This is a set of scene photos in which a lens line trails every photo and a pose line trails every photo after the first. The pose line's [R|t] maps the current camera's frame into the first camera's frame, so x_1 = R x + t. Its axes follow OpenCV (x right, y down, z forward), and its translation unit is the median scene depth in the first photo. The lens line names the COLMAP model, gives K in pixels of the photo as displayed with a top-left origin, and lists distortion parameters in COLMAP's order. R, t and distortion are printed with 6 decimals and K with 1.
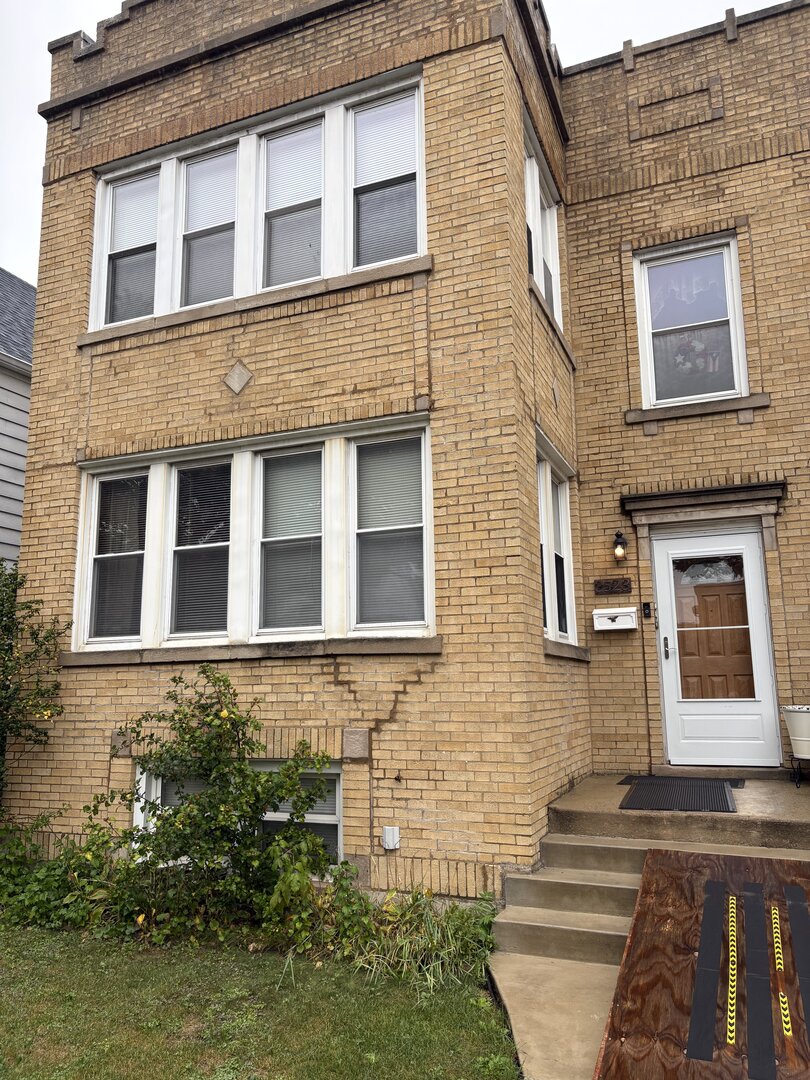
lens RADIAL K [[816.1, 0, 405.0], [0, 816.1, 540.0], [0, 0, 1]] dist [0.015075, -0.030085]
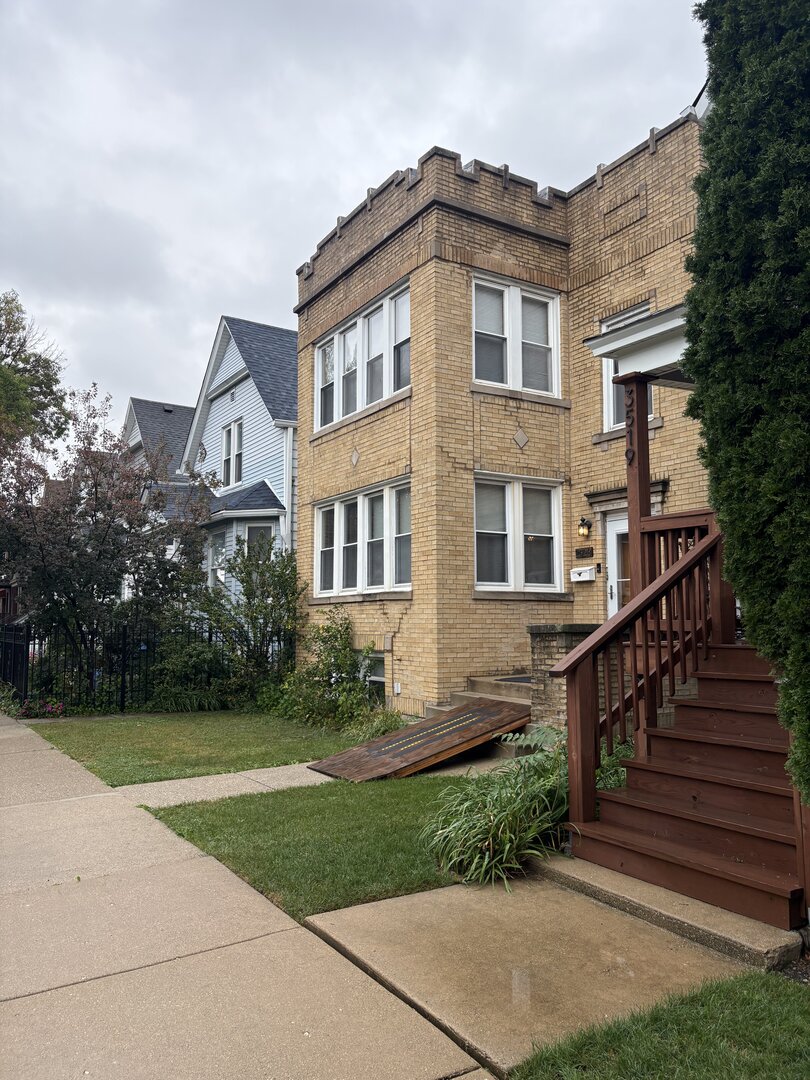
lens RADIAL K [[816.1, 0, 405.0], [0, 816.1, 540.0], [0, 0, 1]] dist [0.015075, -0.030085]
pose [[0.807404, -0.049829, -0.587890, 0.931430], [0.097402, 0.994012, 0.049520, -0.080711], [0.581903, -0.097244, 0.807423, -0.465367]]
